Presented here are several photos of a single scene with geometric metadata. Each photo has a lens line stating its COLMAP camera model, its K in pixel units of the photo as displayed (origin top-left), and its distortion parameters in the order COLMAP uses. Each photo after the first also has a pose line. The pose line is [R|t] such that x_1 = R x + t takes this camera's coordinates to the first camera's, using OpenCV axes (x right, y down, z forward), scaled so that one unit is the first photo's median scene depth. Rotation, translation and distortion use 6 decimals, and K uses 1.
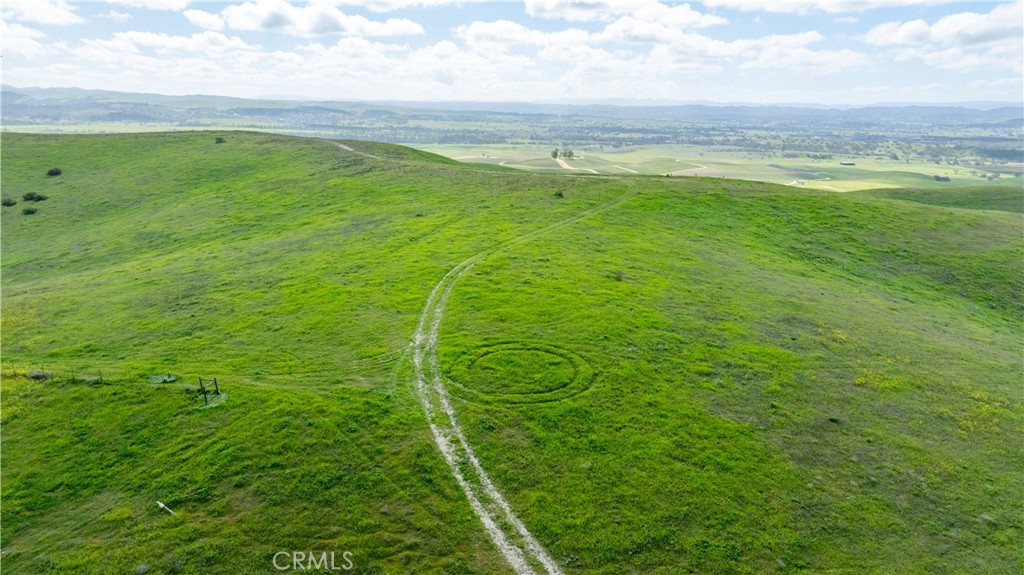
lens RADIAL K [[728.1, 0, 509.4], [0, 728.1, 282.6], [0, 0, 1]] dist [-0.030422, 0.029010]
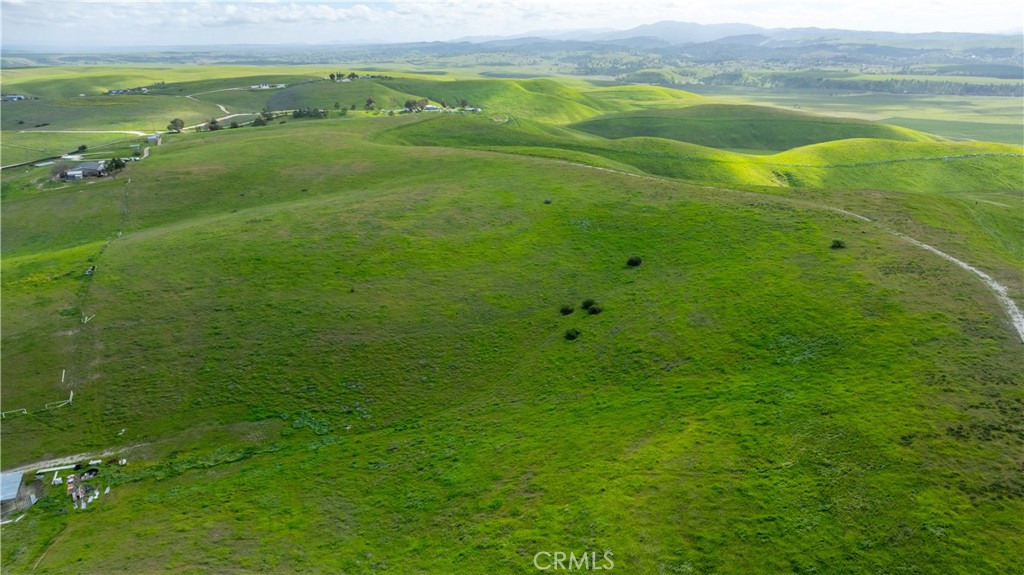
lens RADIAL K [[728.1, 0, 509.4], [0, 728.1, 282.6], [0, 0, 1]] dist [-0.030422, 0.029010]
pose [[0.617152, 0.235424, -0.750799, -0.002139], [-0.173293, 0.971429, 0.162160, -0.010771], [0.767524, 0.030031, 0.640316, 0.013736]]
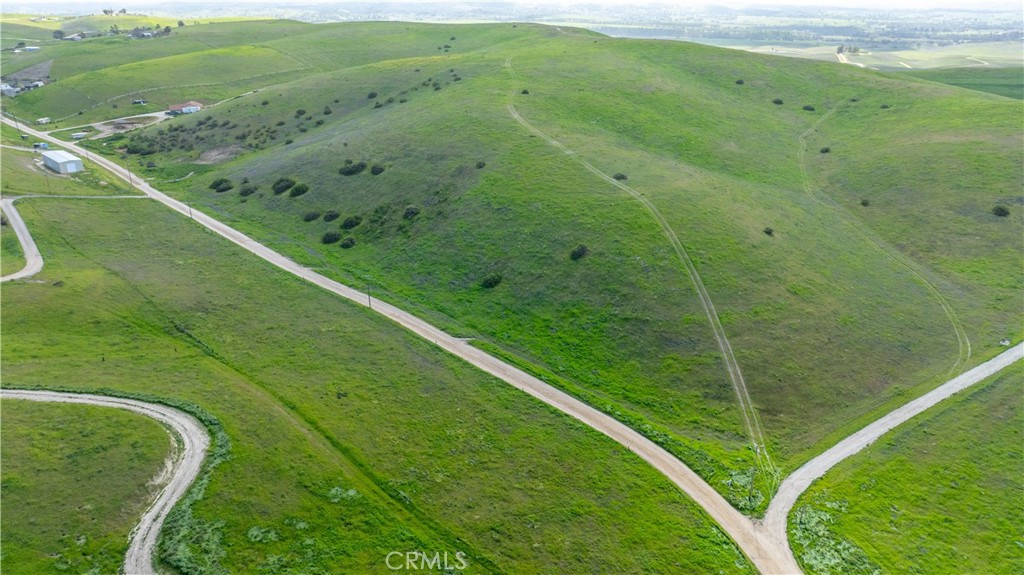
lens RADIAL K [[728.1, 0, 509.4], [0, 728.1, 282.6], [0, 0, 1]] dist [-0.030422, 0.029010]
pose [[0.902272, 0.144325, -0.406296, 0.032430], [-0.089406, 0.984459, 0.151156, 0.013534], [0.421797, -0.100058, 0.901153, -0.060424]]
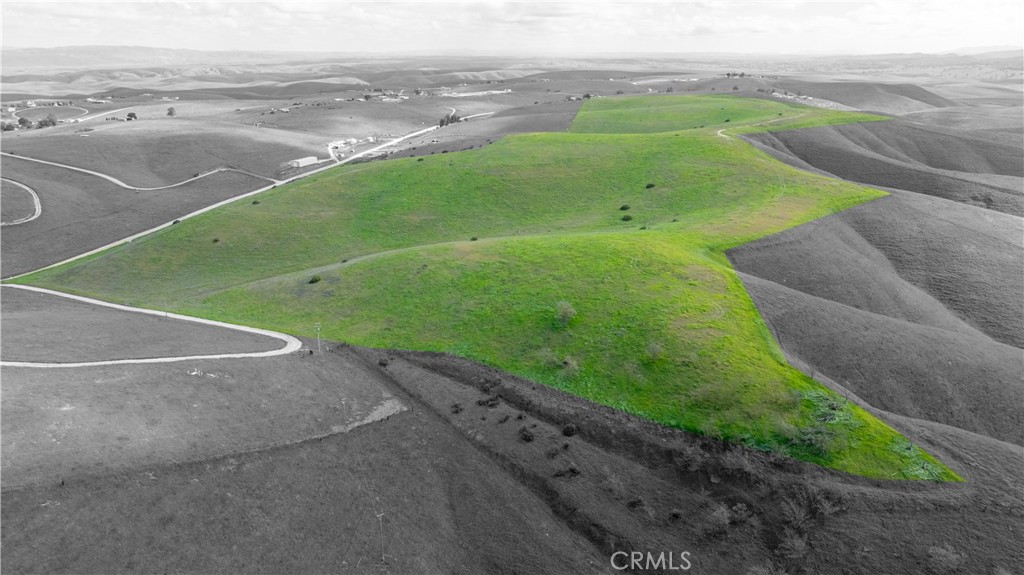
lens RADIAL K [[728.1, 0, 509.4], [0, 728.1, 282.6], [0, 0, 1]] dist [-0.030422, 0.029010]
pose [[0.060948, 0.293657, -0.953966, 0.095977], [-0.235653, 0.932958, 0.272134, -0.005831], [0.969924, 0.208219, 0.126063, -0.001820]]
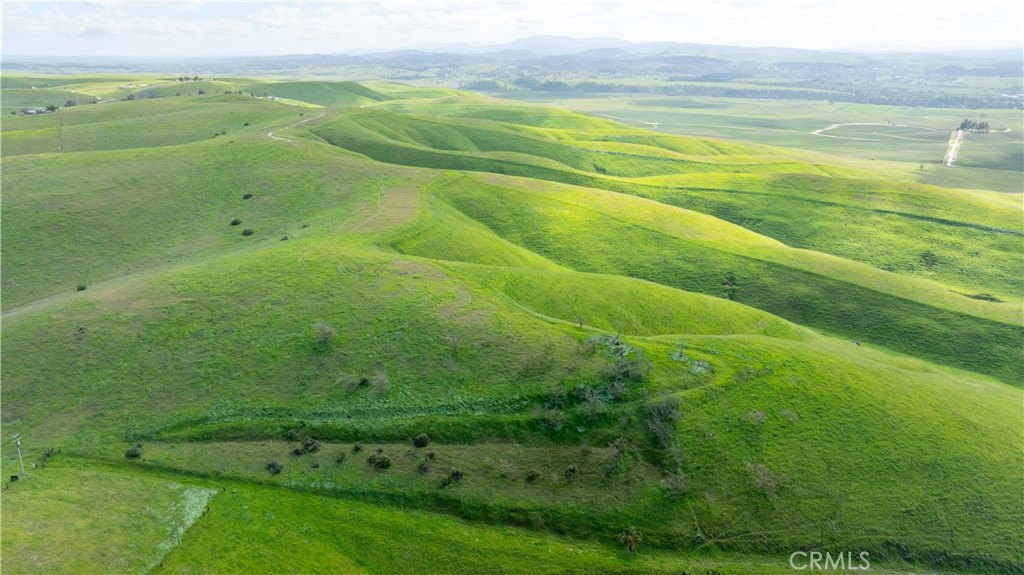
lens RADIAL K [[728.1, 0, 509.4], [0, 728.1, 282.6], [0, 0, 1]] dist [-0.030422, 0.029010]
pose [[0.724157, 0.197130, -0.660860, 0.089012], [-0.153800, 0.980305, 0.123887, -0.002531], [0.672267, 0.011926, 0.740213, -0.015653]]
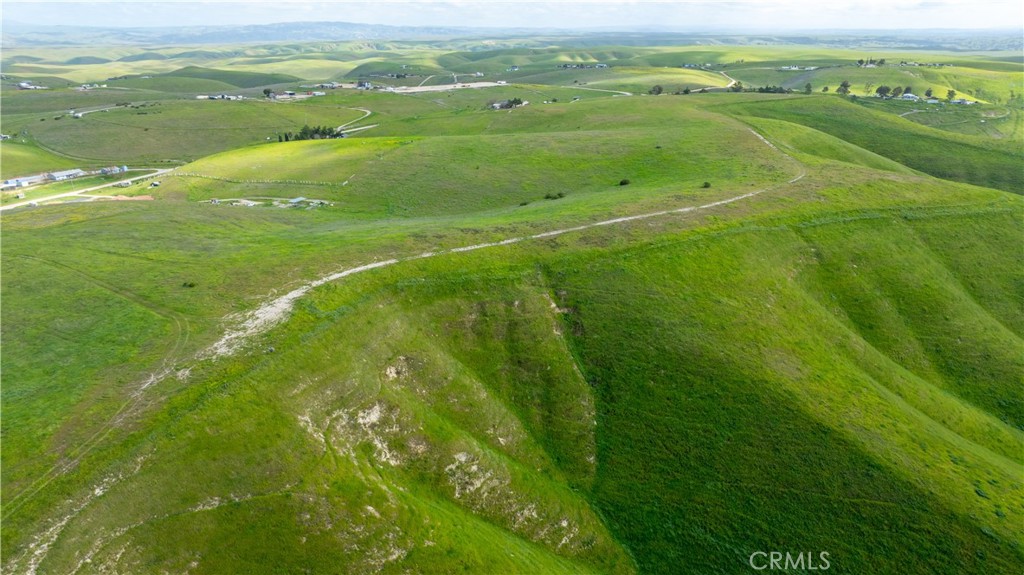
lens RADIAL K [[728.1, 0, 509.4], [0, 728.1, 282.6], [0, 0, 1]] dist [-0.030422, 0.029010]
pose [[-0.187672, 0.316776, -0.929748, 0.028282], [-0.233116, 0.905158, 0.355453, -0.017484], [0.954168, 0.283448, -0.096028, 0.043154]]
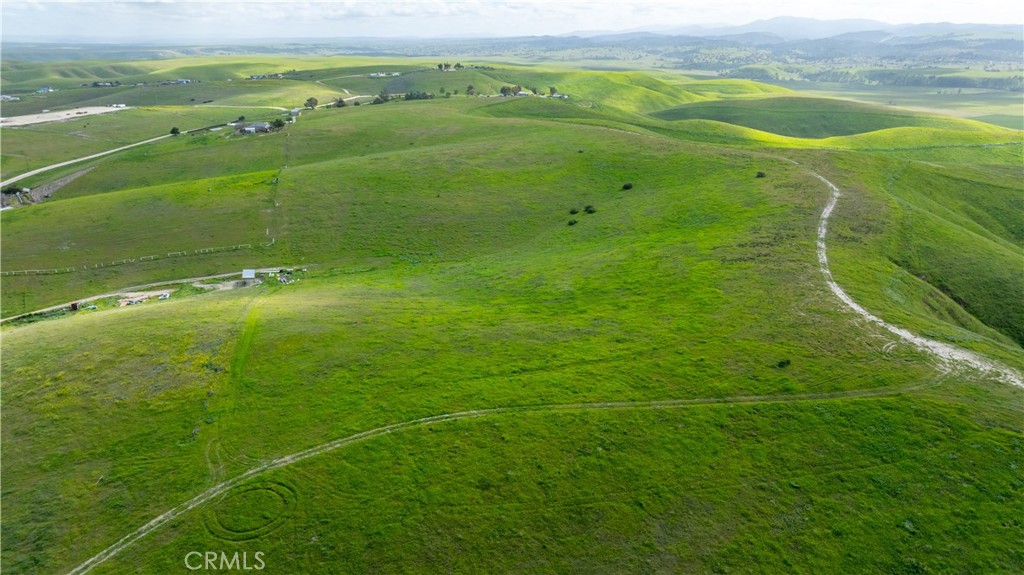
lens RADIAL K [[728.1, 0, 509.4], [0, 728.1, 282.6], [0, 0, 1]] dist [-0.030422, 0.029010]
pose [[0.498063, 0.269291, -0.824267, 0.017012], [-0.198100, 0.960755, 0.194180, -0.008718], [0.844210, 0.066574, 0.531863, 0.006032]]
